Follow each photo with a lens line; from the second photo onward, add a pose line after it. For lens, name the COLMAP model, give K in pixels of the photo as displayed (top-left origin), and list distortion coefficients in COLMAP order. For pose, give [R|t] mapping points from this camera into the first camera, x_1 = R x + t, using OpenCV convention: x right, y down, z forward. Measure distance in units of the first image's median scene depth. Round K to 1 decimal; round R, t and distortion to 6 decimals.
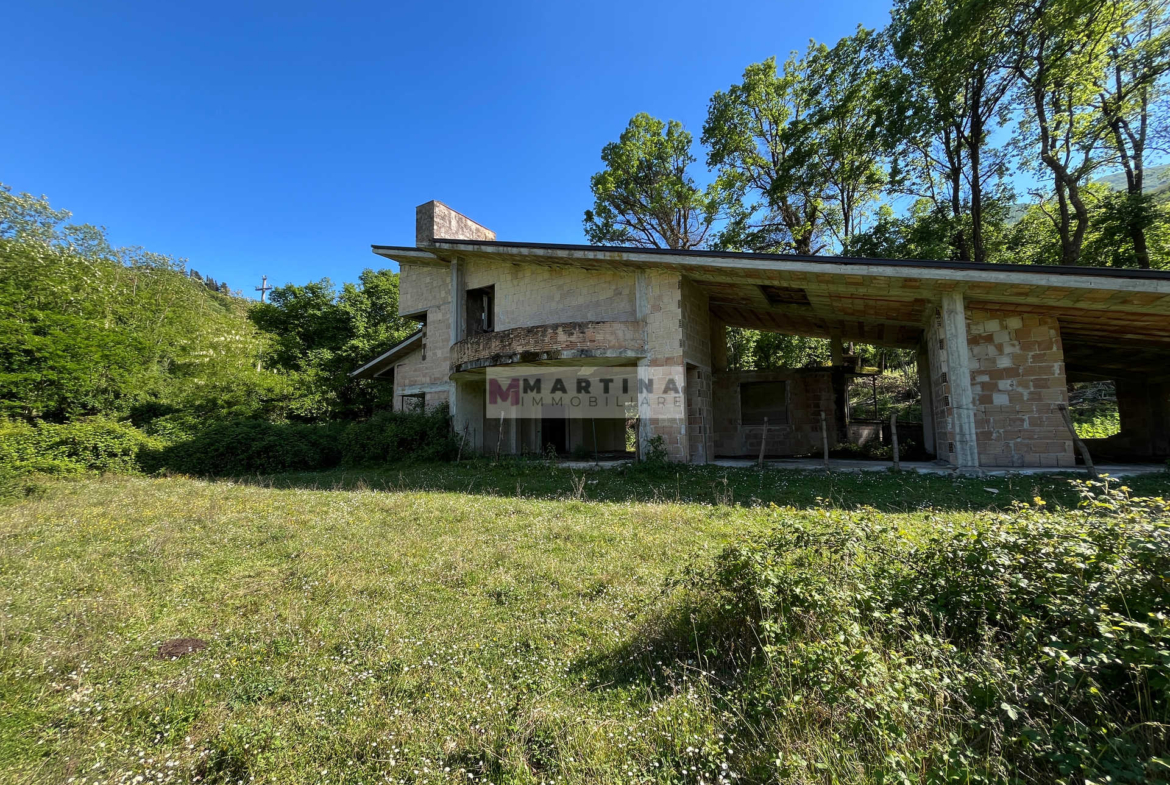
lens RADIAL K [[478.0, 0, 585.0], [0, 478.0, 392.5], [0, 0, 1]] dist [-0.000097, 0.000040]
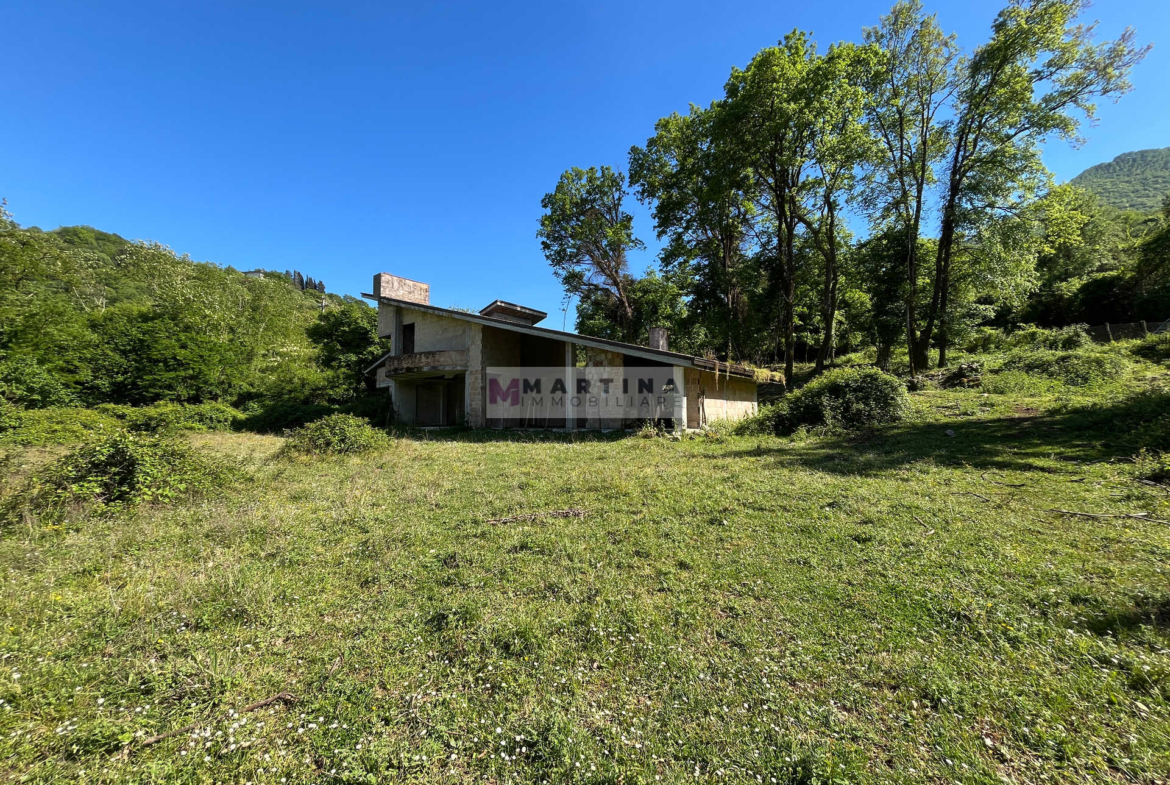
lens RADIAL K [[463.5, 0, 588.5], [0, 463.5, 400.2], [0, 0, 1]] dist [0.000894, -0.000002]
pose [[0.990094, -0.000301, -0.140408, 0.557763], [0.008671, 0.998220, 0.059011, -0.038229], [0.140140, -0.059644, 0.988334, -0.471170]]
